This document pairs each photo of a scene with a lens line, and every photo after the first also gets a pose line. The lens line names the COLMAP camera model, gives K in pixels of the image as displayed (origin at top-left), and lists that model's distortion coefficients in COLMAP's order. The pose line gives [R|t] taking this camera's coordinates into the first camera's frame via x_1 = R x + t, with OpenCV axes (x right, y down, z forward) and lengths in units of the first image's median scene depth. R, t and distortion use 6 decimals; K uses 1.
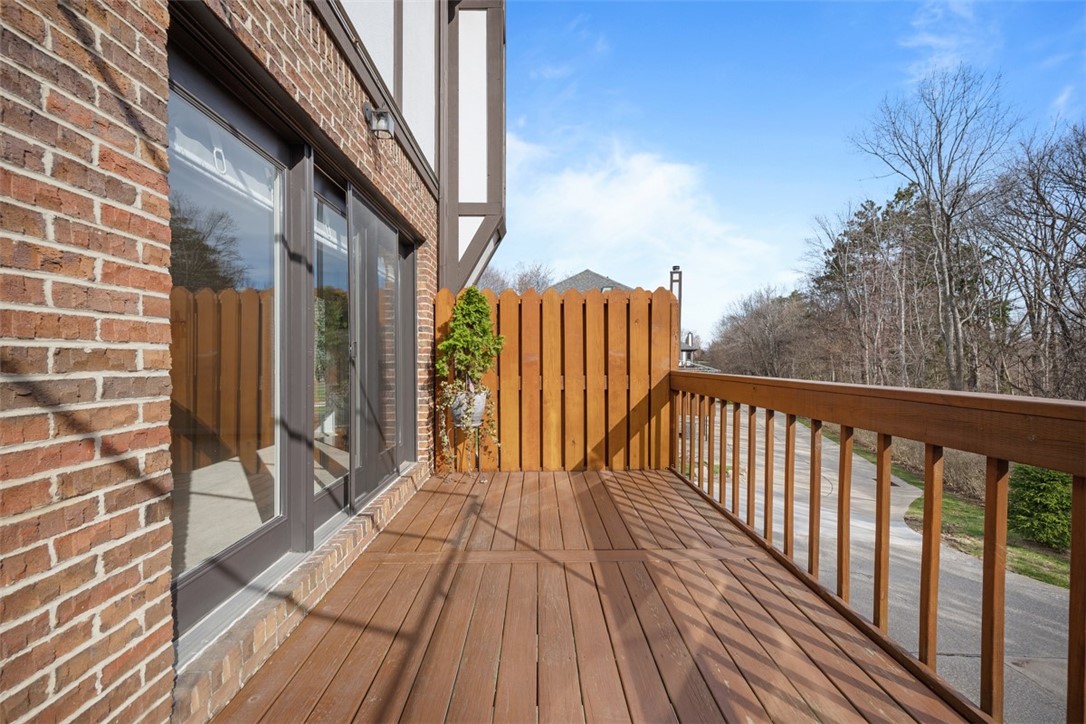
lens RADIAL K [[436.0, 0, 543.0], [0, 436.0, 362.0], [0, 0, 1]] dist [0.000018, -0.000001]
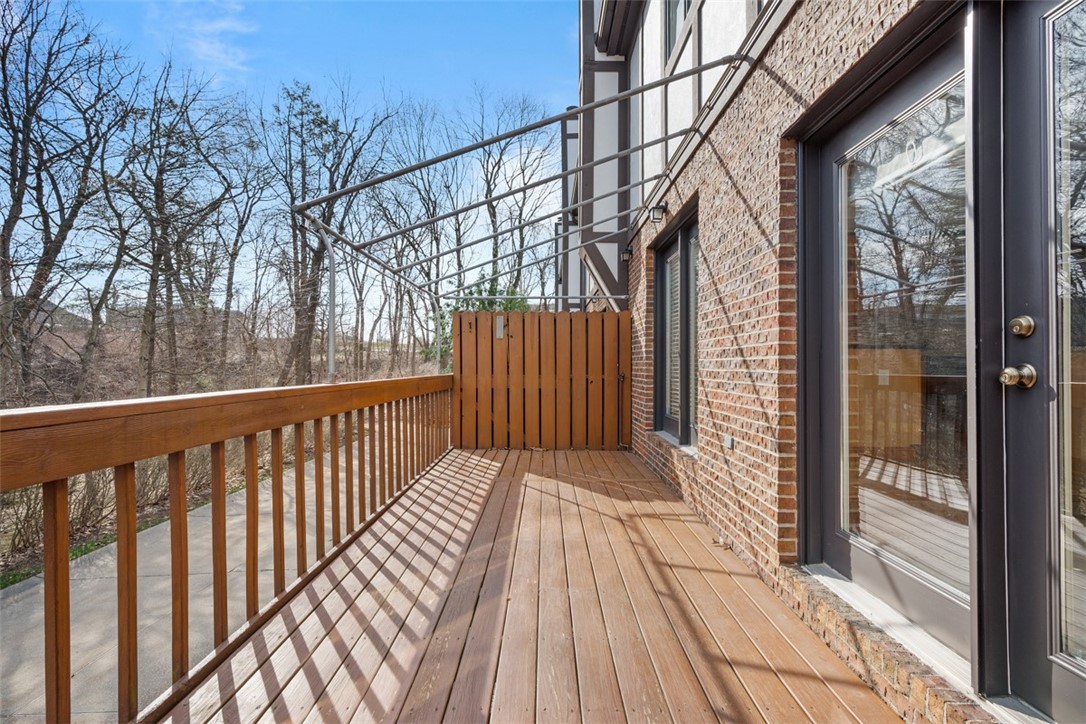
lens RADIAL K [[502.2, 0, 543.0], [0, 502.2, 362.0], [0, 0, 1]] dist [-0.000010, -0.000006]
pose [[-0.999748, 0.000473, 0.022450, 0.034200], [0.000595, 0.999985, 0.005434, -0.018372], [-0.022447, 0.005446, -0.999733, 2.171851]]
